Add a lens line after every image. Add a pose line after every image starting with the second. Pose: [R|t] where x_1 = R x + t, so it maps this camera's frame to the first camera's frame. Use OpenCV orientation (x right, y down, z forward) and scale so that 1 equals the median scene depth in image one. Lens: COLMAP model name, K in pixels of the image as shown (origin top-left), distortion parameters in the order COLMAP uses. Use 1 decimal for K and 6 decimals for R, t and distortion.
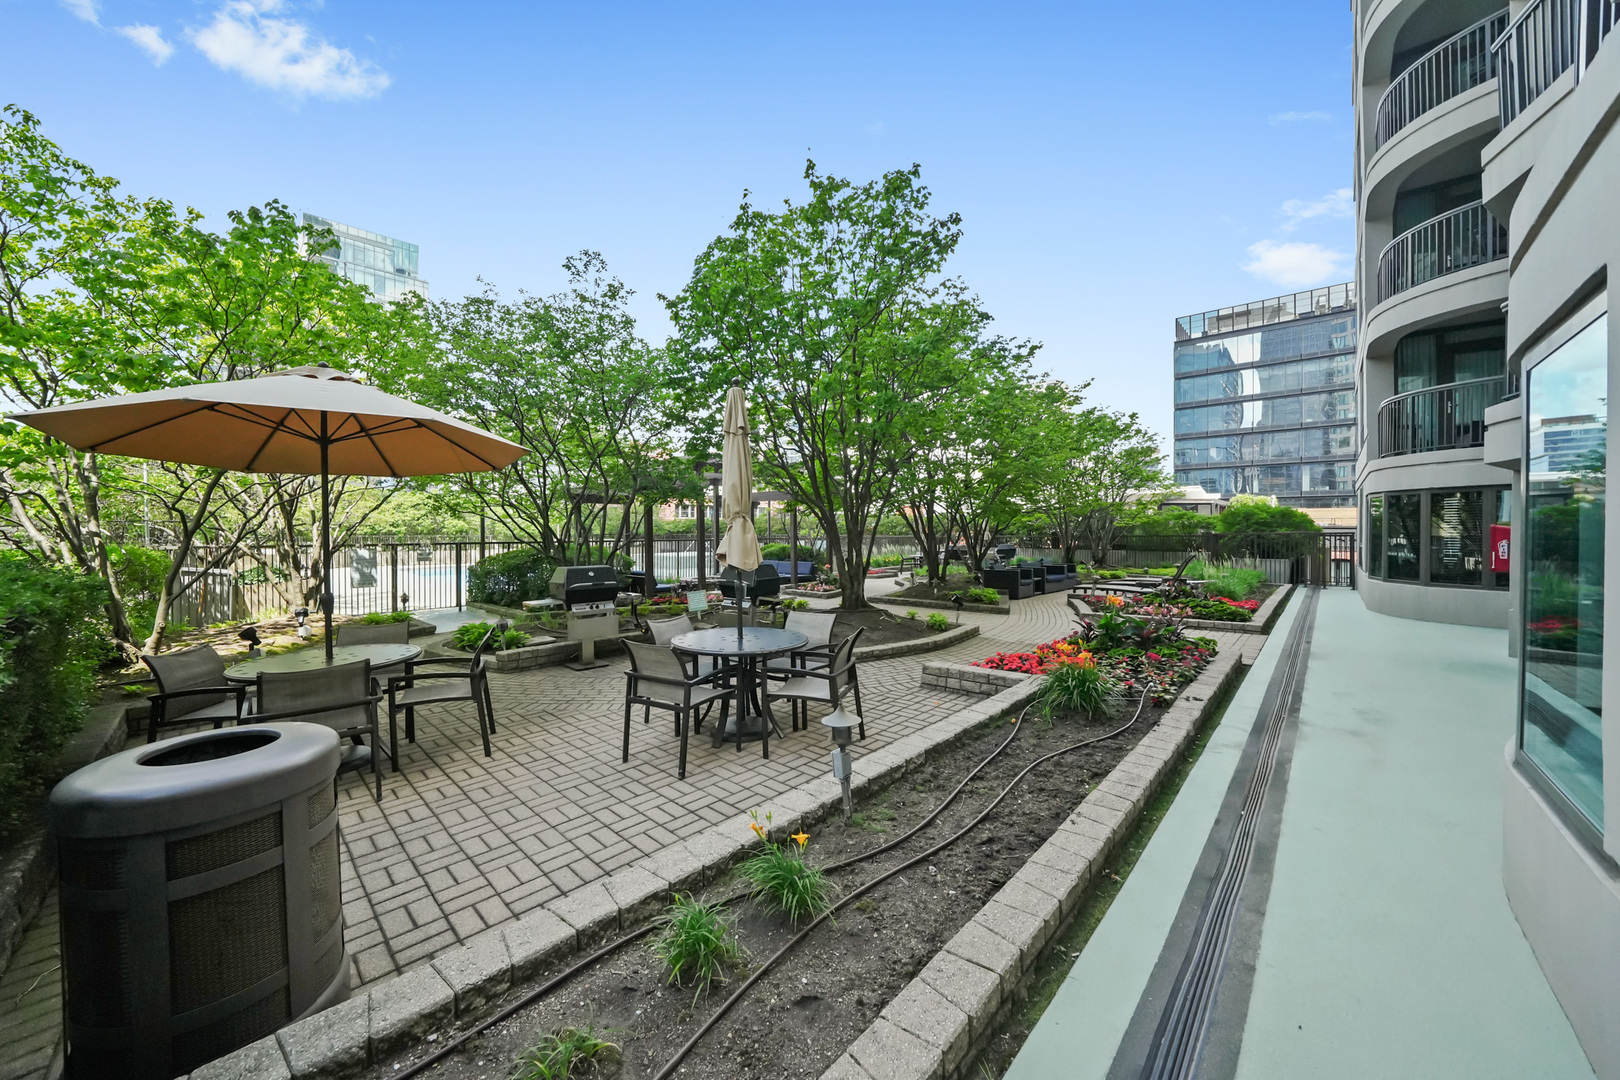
lens RADIAL K [[572.5, 0, 825.1], [0, 572.5, 544.2], [0, 0, 1]] dist [-0.011765, 0.000261]
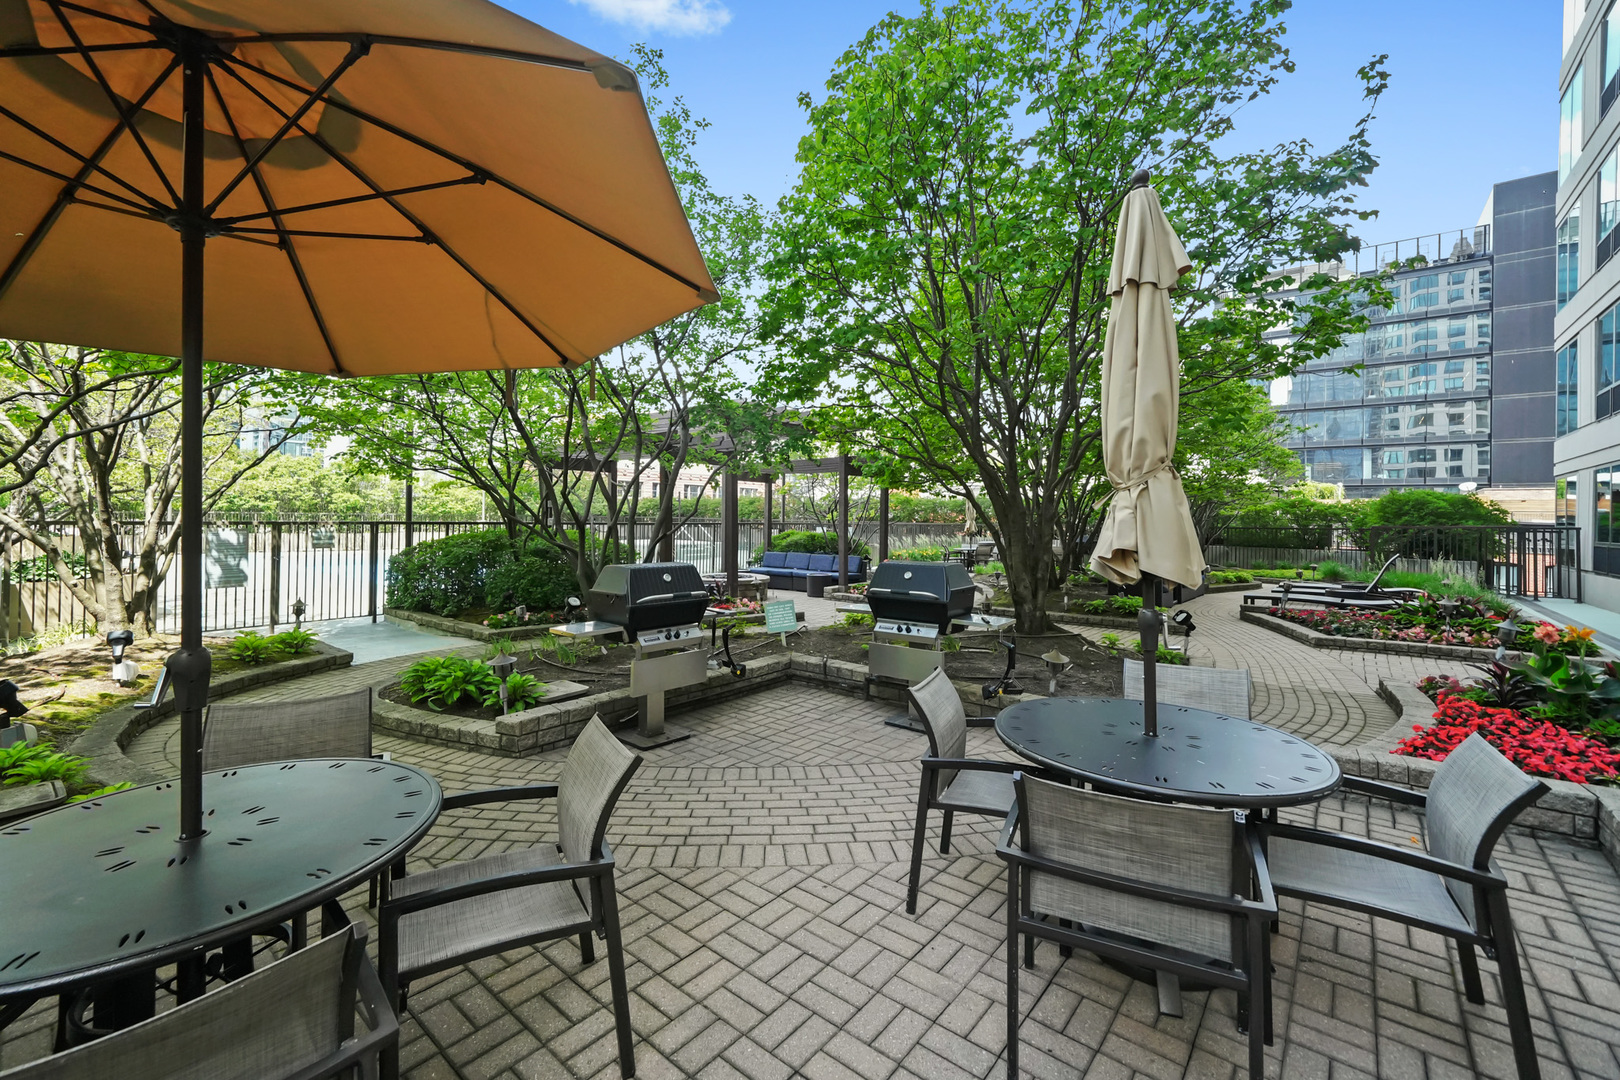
lens RADIAL K [[638.6, 0, 796.5], [0, 638.6, 523.7], [0, 0, 1]] dist [0.001960, 0.000443]
pose [[0.997944, 0.015697, 0.062141, -0.243590], [-0.014860, 0.999793, -0.013918, 0.003269], [-0.062347, 0.012966, 0.997970, 0.266059]]
